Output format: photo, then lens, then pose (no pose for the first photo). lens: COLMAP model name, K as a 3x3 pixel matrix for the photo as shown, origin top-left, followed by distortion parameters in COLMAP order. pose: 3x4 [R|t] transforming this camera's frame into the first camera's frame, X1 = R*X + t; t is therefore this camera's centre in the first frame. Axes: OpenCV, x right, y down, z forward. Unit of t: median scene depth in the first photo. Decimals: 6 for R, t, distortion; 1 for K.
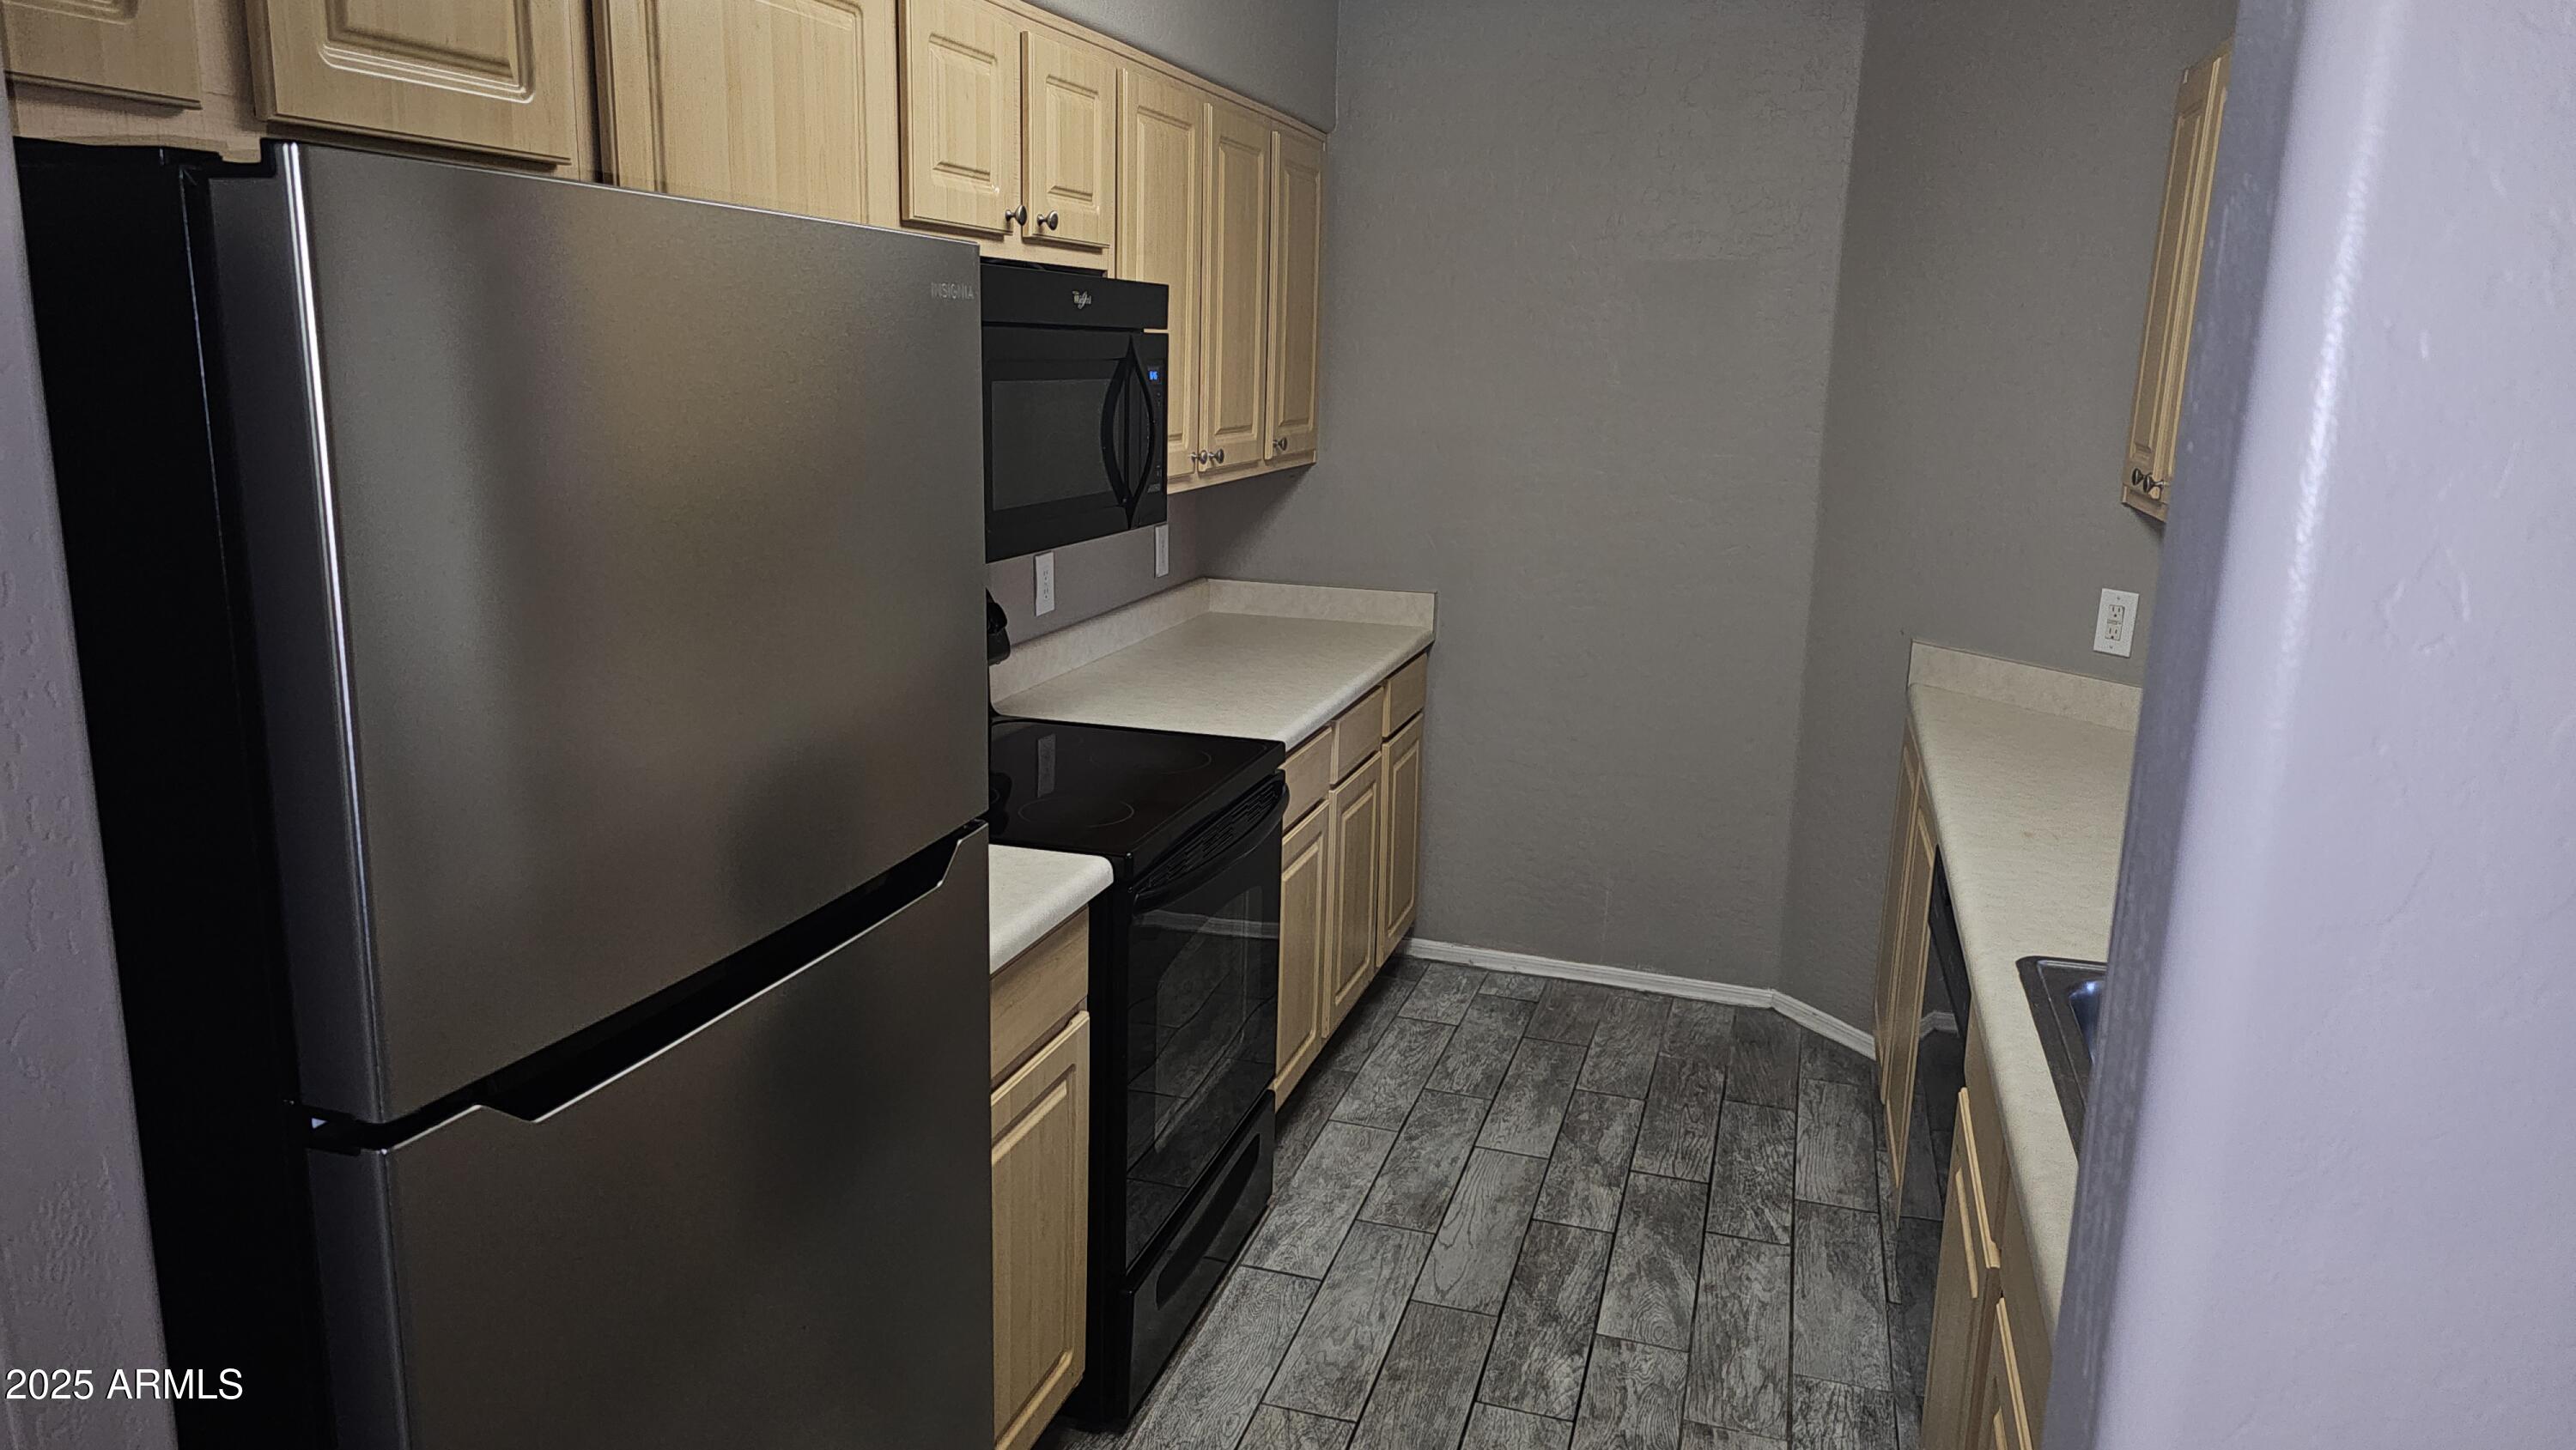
lens RADIAL K [[1726.0, 0, 1270.0], [0, 1726.0, 733.2], [0, 0, 1]] dist [0.012009, 0.000781]
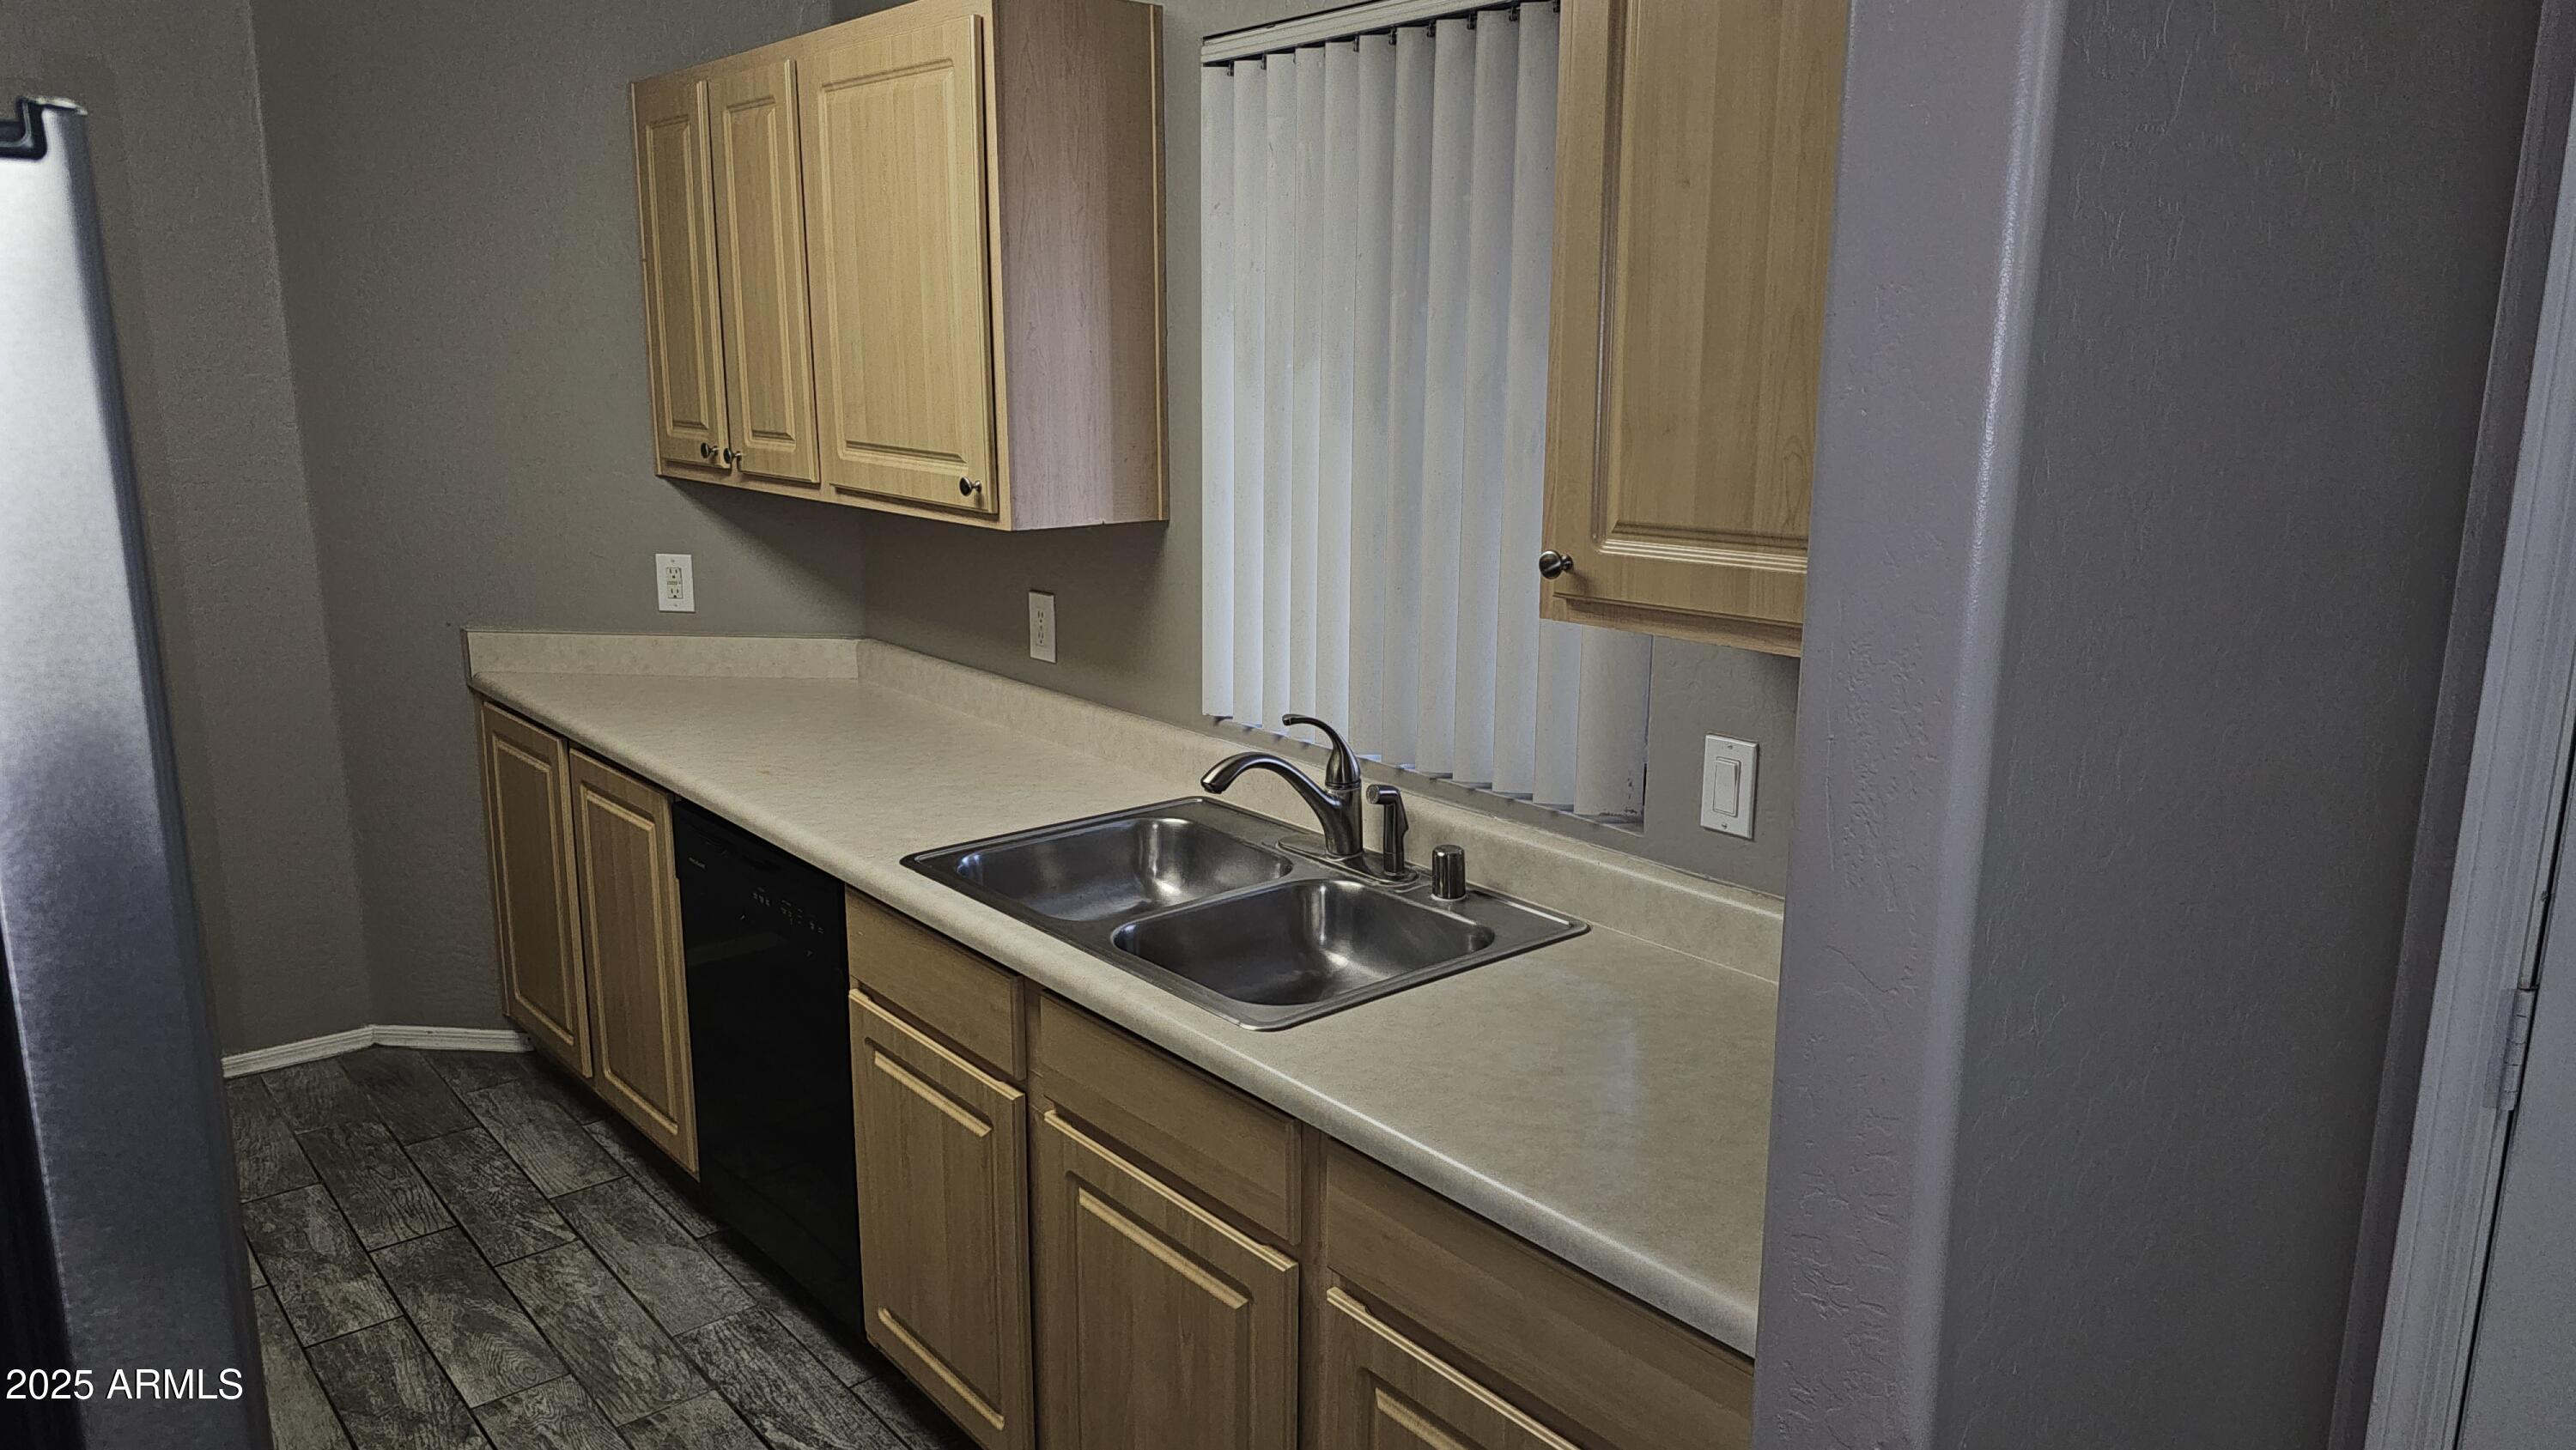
lens RADIAL K [[1726.0, 0, 1276.3], [0, 1726.0, 714.6], [0, 0, 1]] dist [0.012009, 0.000781]
pose [[0.522996, -0.197299, 0.829186, -0.258759], [0.193479, 0.974925, 0.109943, -0.030697], [-0.830085, 0.102930, 0.548055, 0.087991]]
